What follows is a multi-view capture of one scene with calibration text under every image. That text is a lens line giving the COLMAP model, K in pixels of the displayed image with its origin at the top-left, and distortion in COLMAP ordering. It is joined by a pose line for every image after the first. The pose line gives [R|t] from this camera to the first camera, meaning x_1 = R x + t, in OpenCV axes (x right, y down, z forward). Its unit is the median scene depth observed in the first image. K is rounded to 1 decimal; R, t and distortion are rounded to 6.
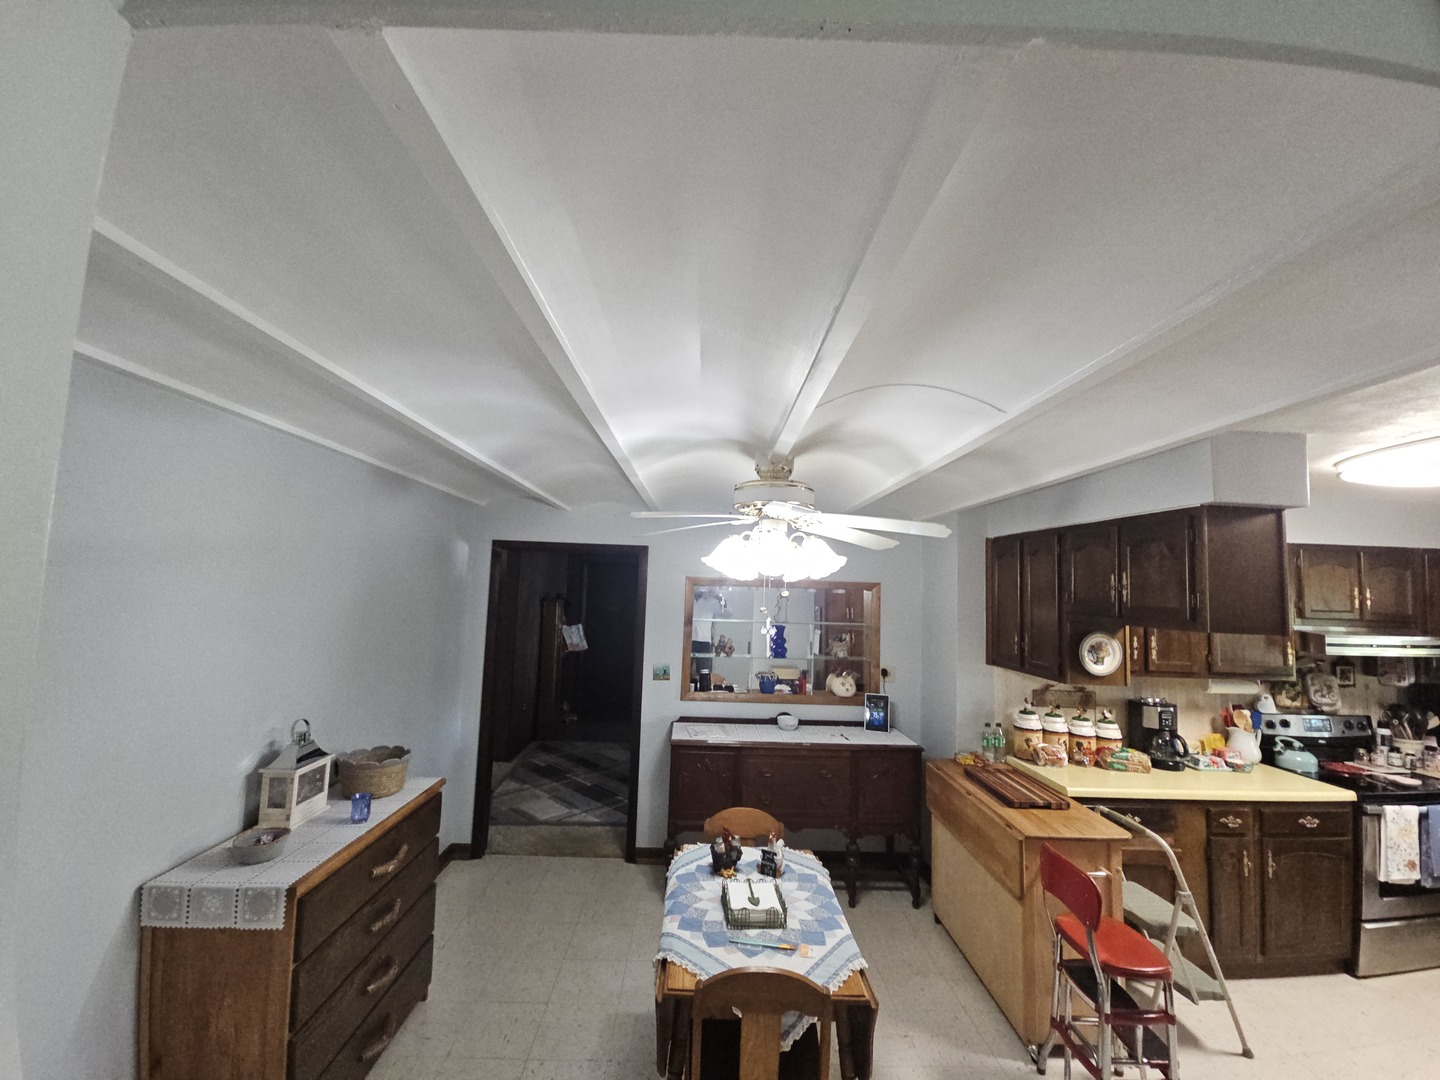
lens RADIAL K [[584.2, 0, 716.6], [0, 584.2, 539.9], [0, 0, 1]] dist [0.003884, -0.005288]
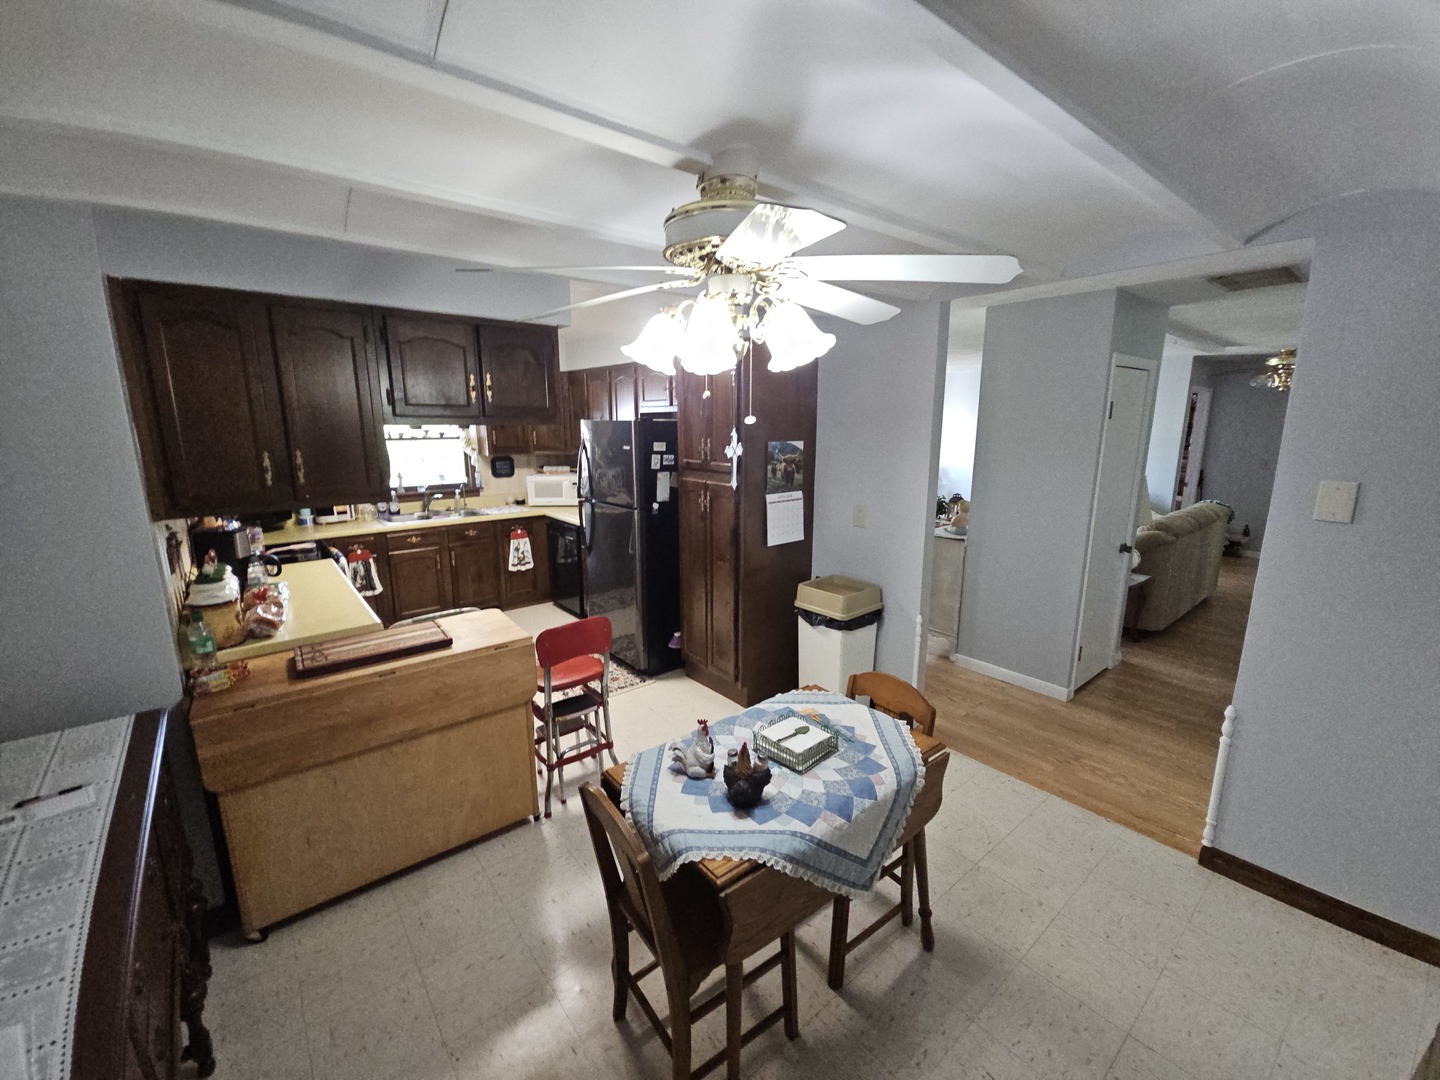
lens RADIAL K [[584.2, 0, 716.6], [0, 584.2, 539.9], [0, 0, 1]] dist [0.003884, -0.005288]
pose [[-0.610387, -0.189195, 0.769177, -0.351750], [-0.083712, 0.981026, 0.174873, 0.111898], [-0.787668, 0.042351, -0.614643, 1.140949]]
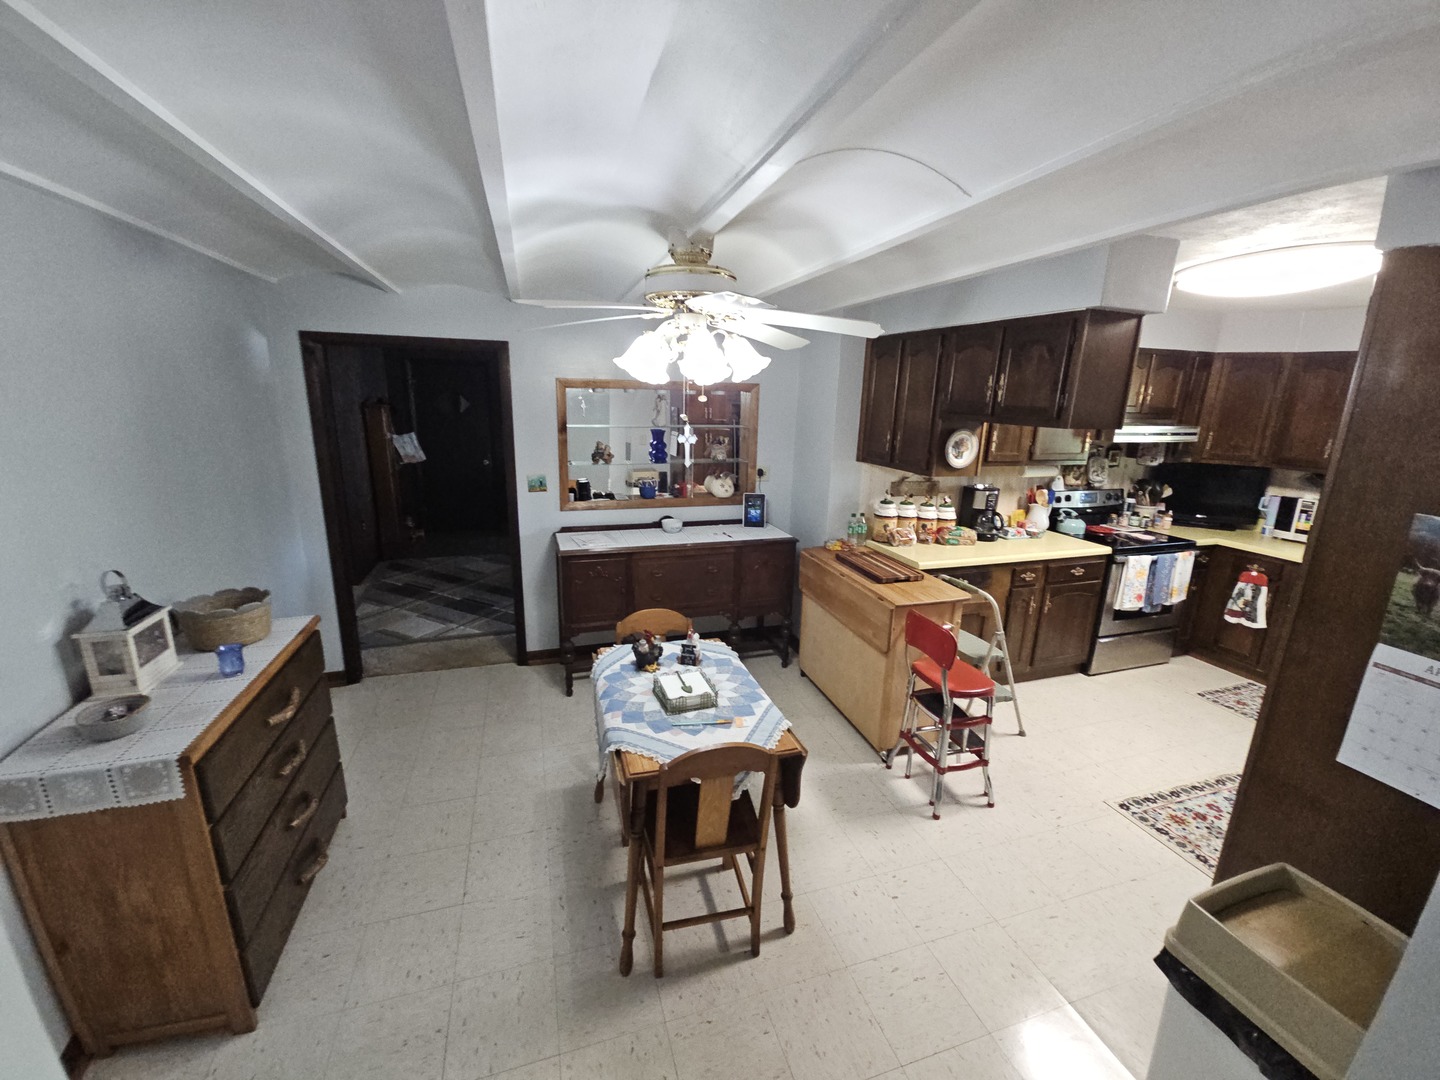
lens RADIAL K [[584.2, 0, 716.6], [0, 584.2, 539.9], [0, 0, 1]] dist [0.003884, -0.005288]
pose [[0.961464, -0.077750, 0.263707, -0.101276], [-0.014504, 0.943499, 0.331057, -0.003945], [-0.274547, -0.322124, 0.906013, 0.060283]]
